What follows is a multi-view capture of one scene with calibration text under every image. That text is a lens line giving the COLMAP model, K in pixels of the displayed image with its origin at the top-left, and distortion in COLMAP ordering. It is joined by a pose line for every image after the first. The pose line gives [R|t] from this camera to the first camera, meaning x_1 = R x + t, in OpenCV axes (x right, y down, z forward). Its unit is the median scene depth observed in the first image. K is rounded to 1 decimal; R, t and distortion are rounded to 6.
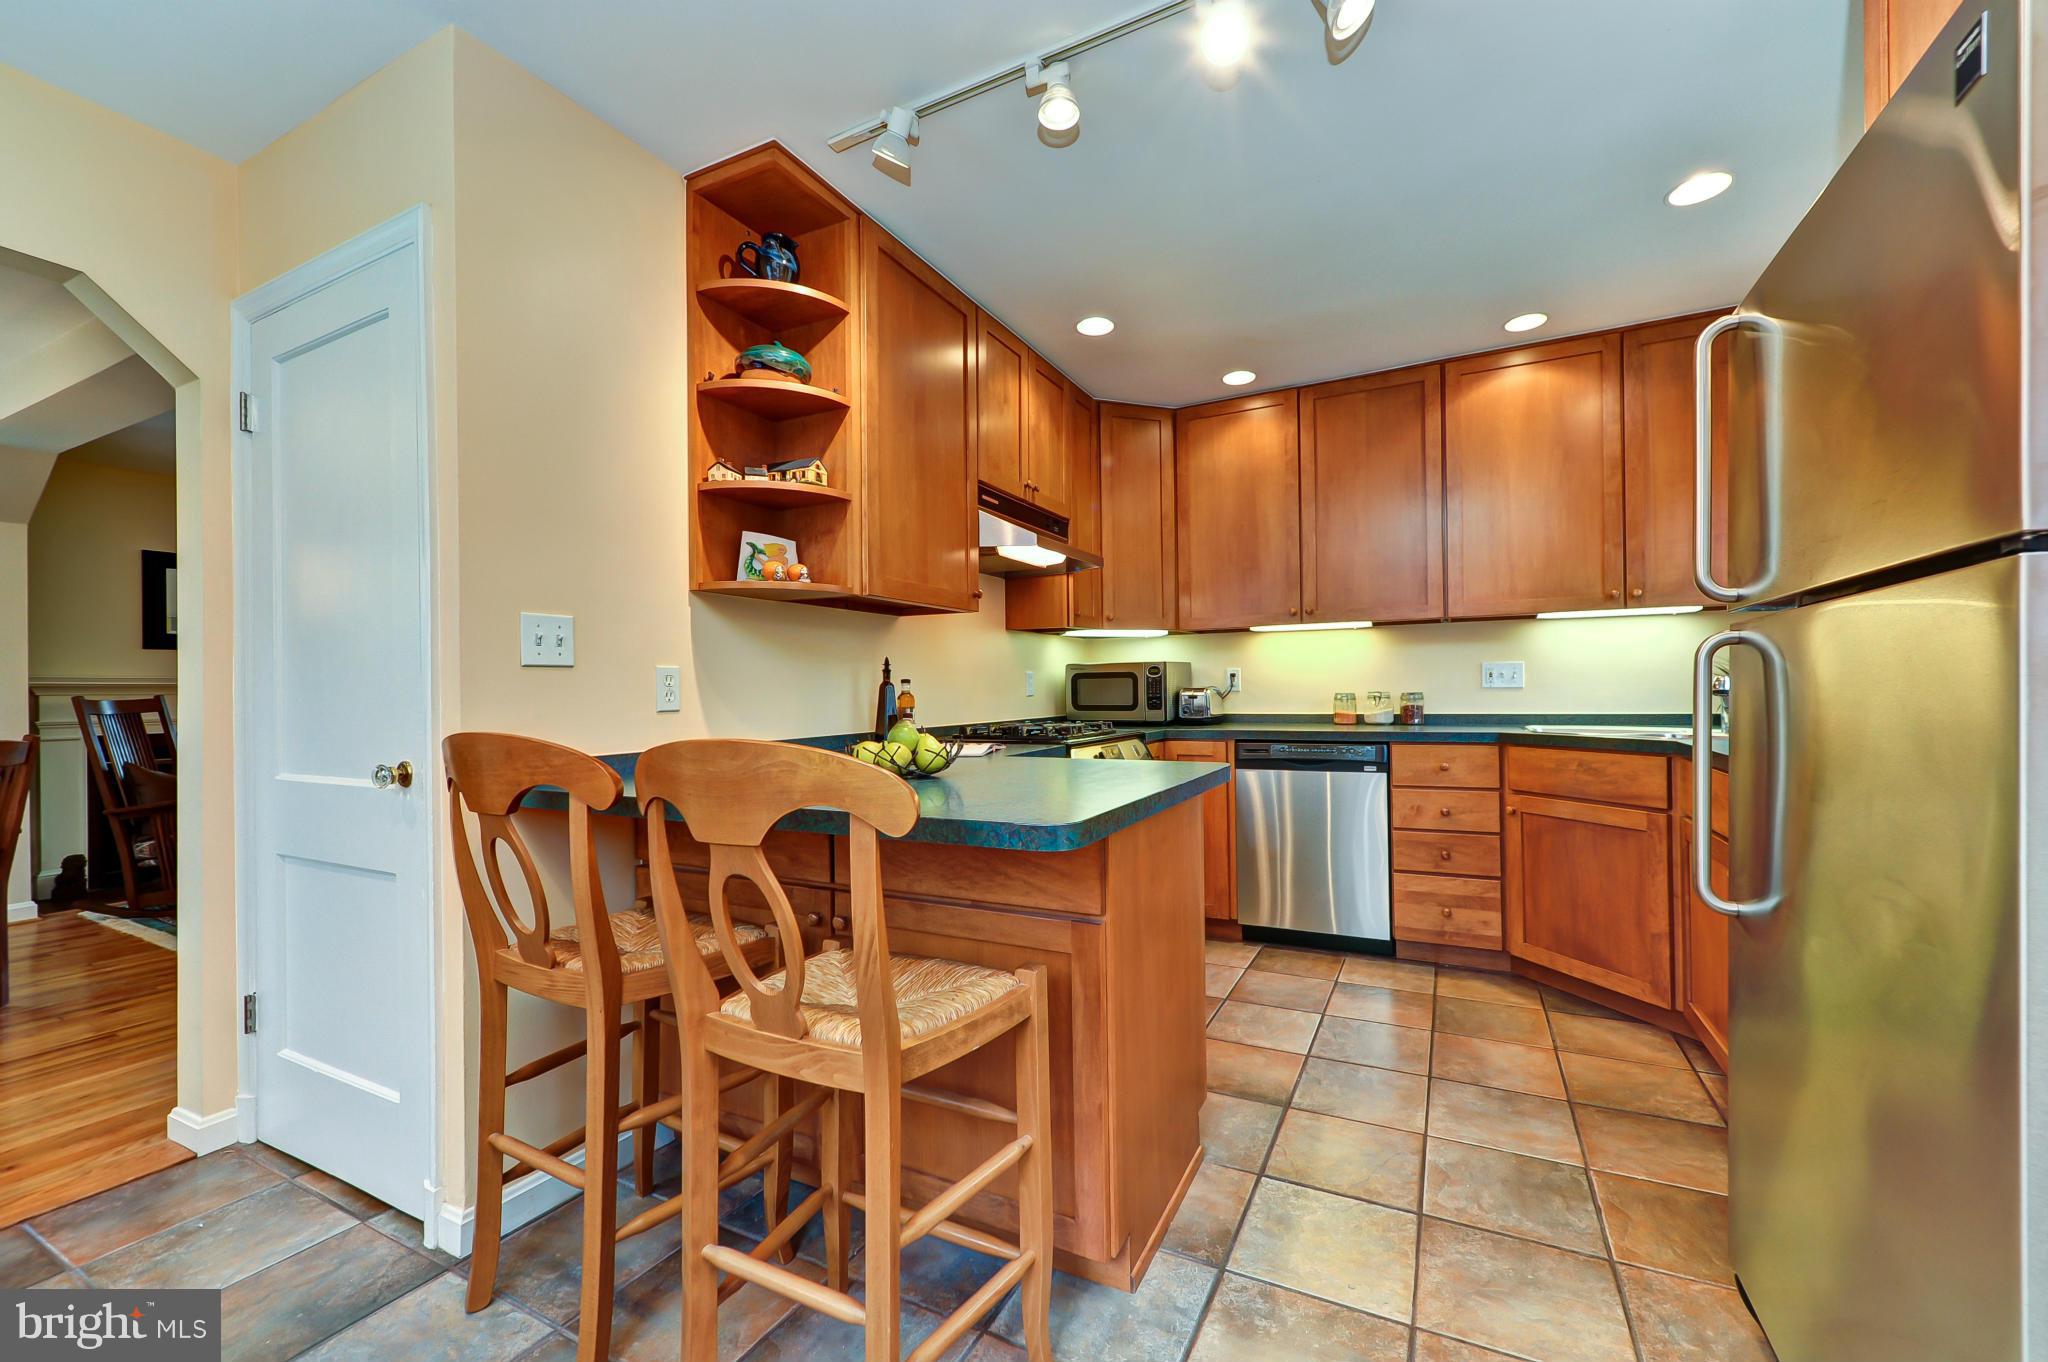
lens RADIAL K [[809.5, 0, 1041.7], [0, 809.5, 687.5], [0, 0, 1]] dist [0.006843, -0.001118]
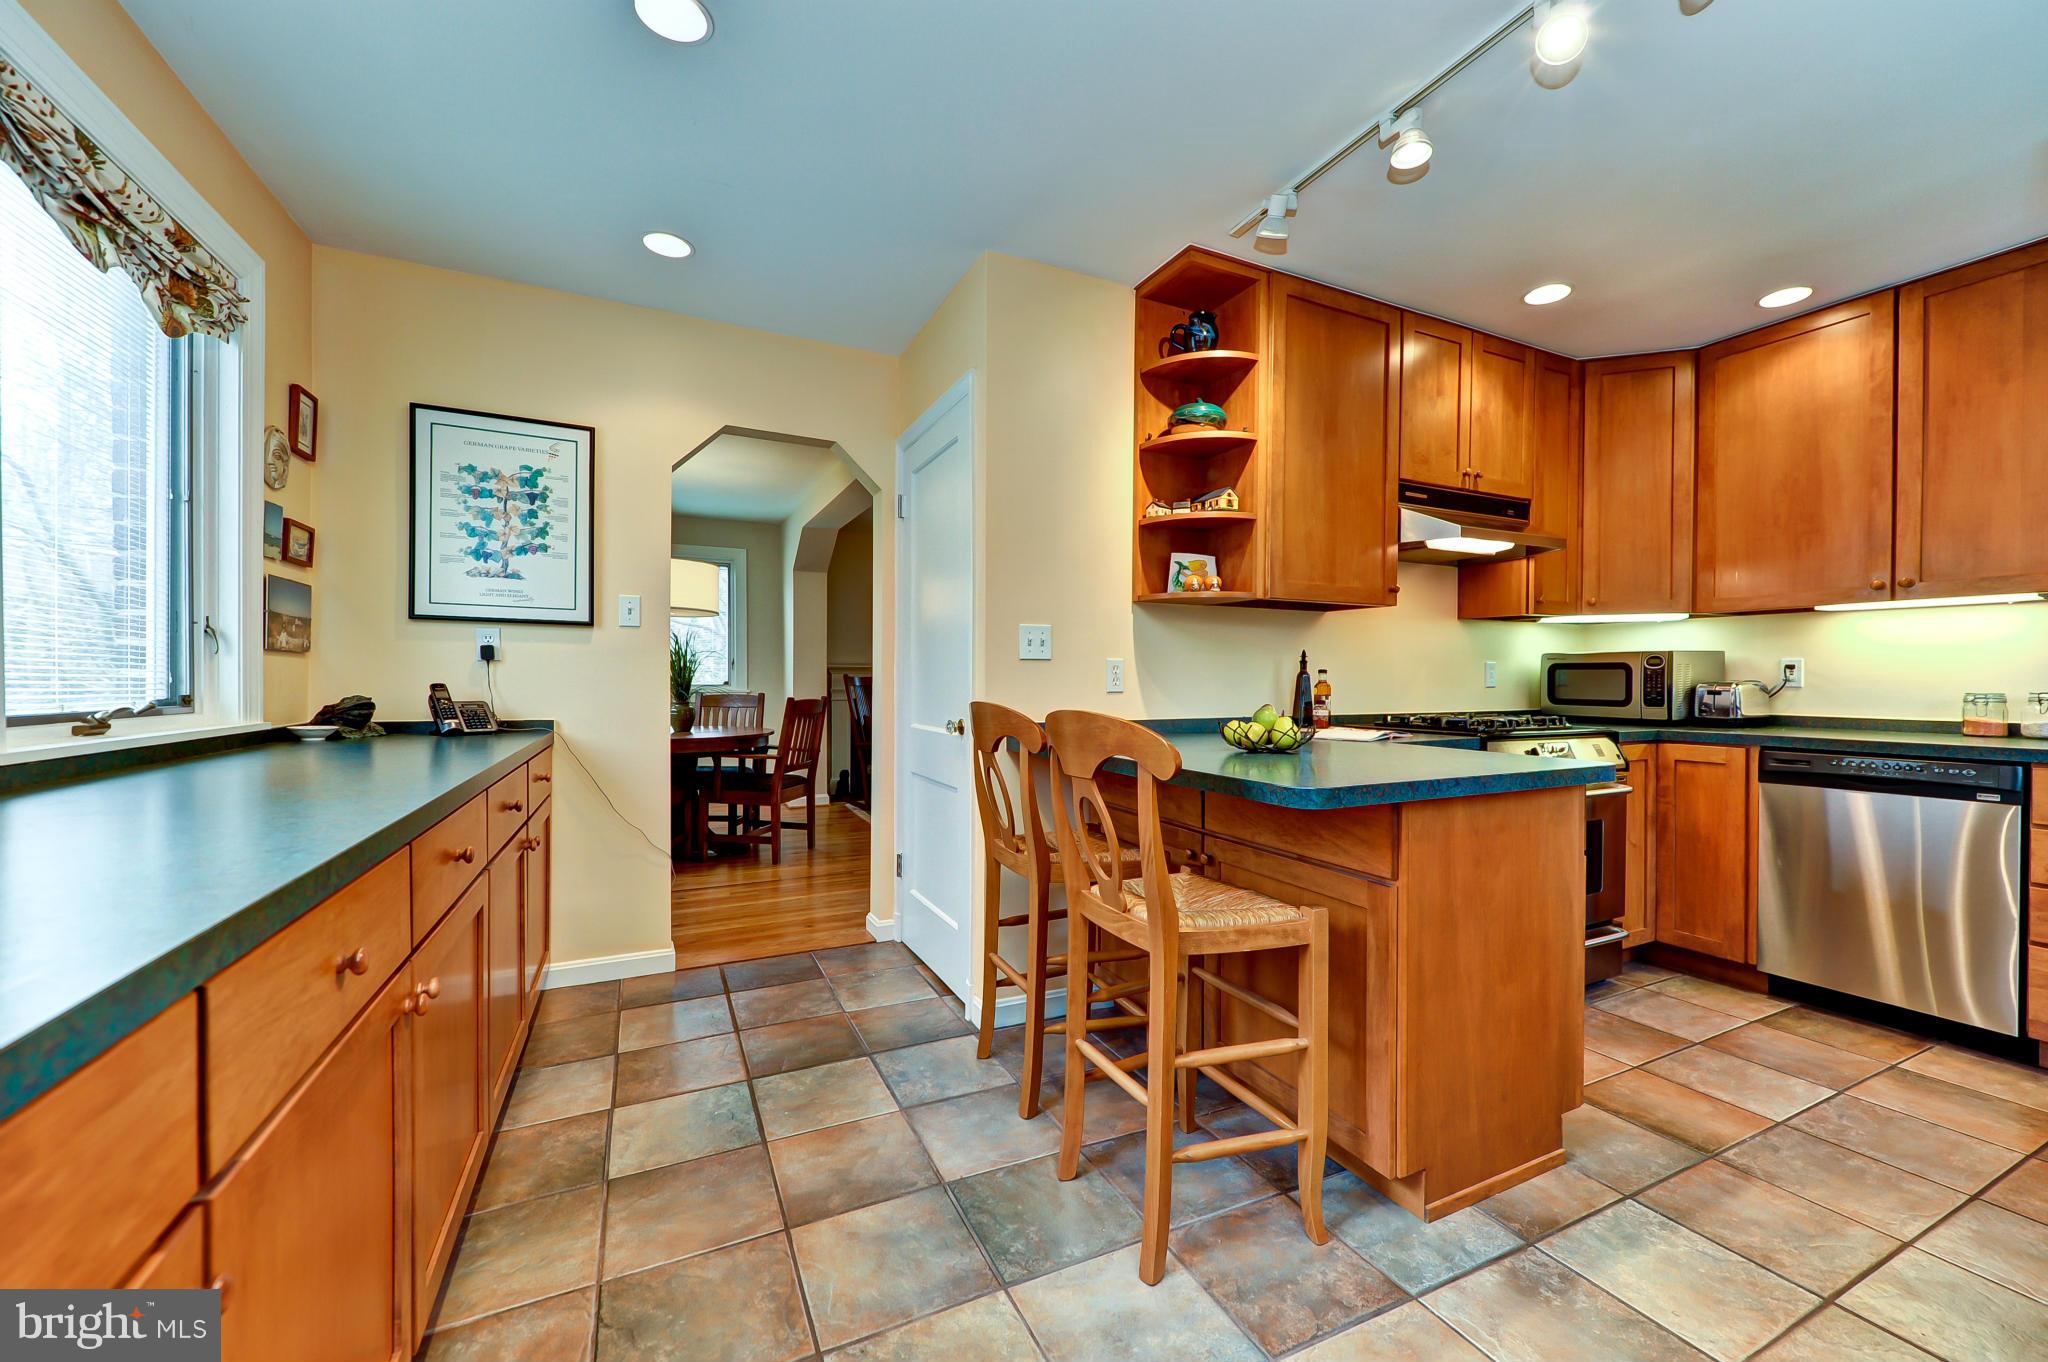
lens RADIAL K [[809.5, 0, 1042.9], [0, 809.5, 682.8], [0, 0, 1]] dist [0.006843, -0.001118]
pose [[0.799699, 0.019548, -0.600083, 0.195783], [-0.012226, 0.999793, 0.016275, -0.005417], [0.600277, -0.005679, 0.799772, -0.117077]]
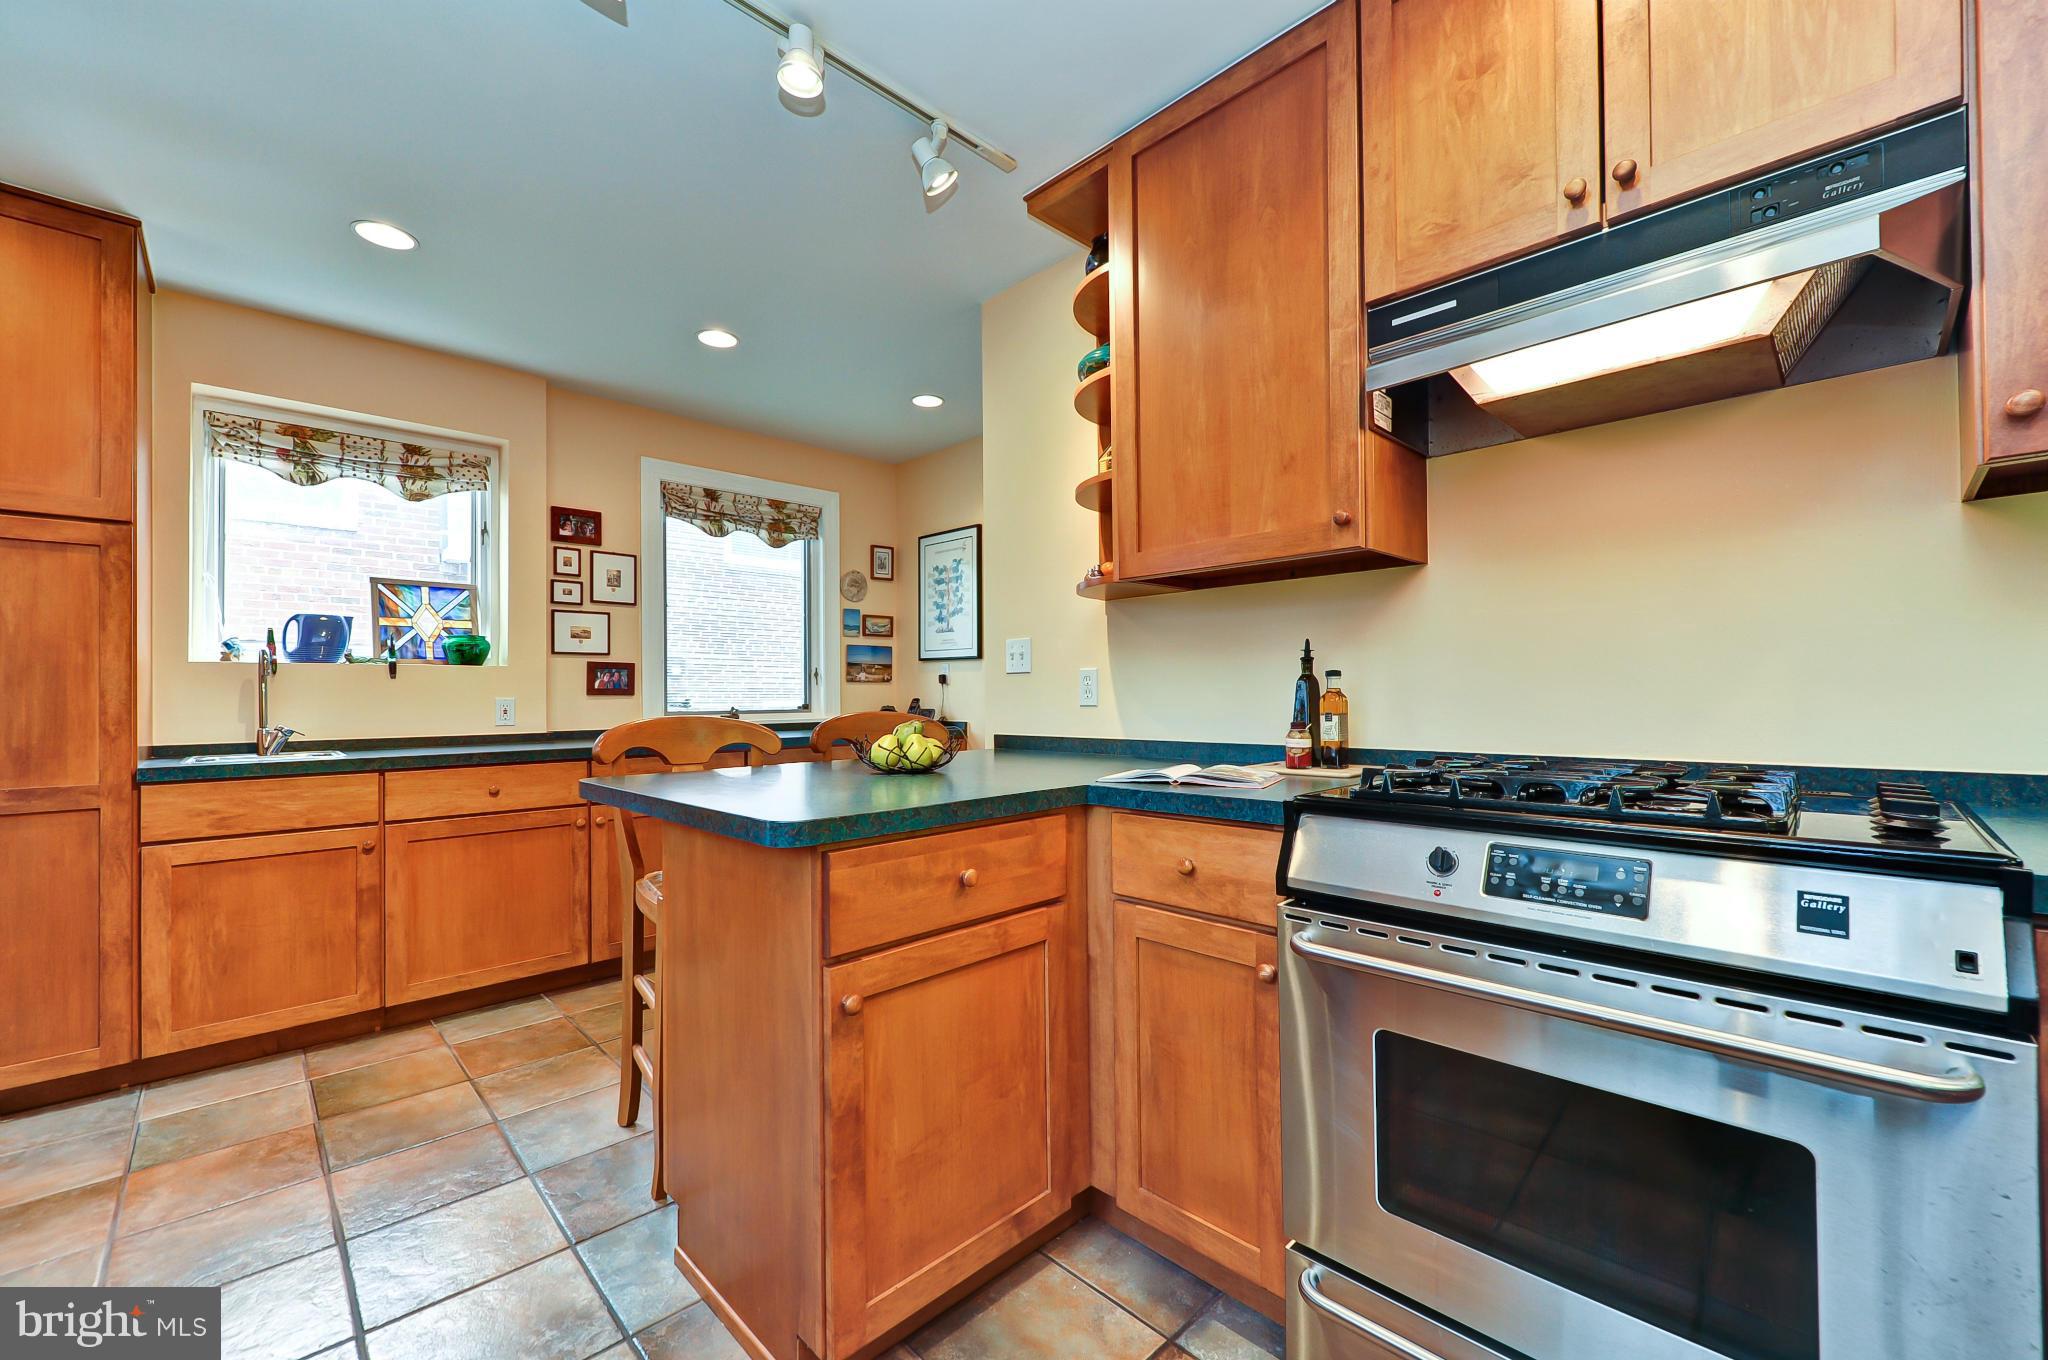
lens RADIAL K [[809.5, 0, 1022.3], [0, 809.5, 685.9], [0, 0, 1]] dist [0.006843, -0.001118]
pose [[-0.322174, 0.004685, -0.946669, 0.547208], [0.015086, 0.999886, -0.000186, -0.001496], [0.946560, -0.014341, -0.322208, 1.004458]]
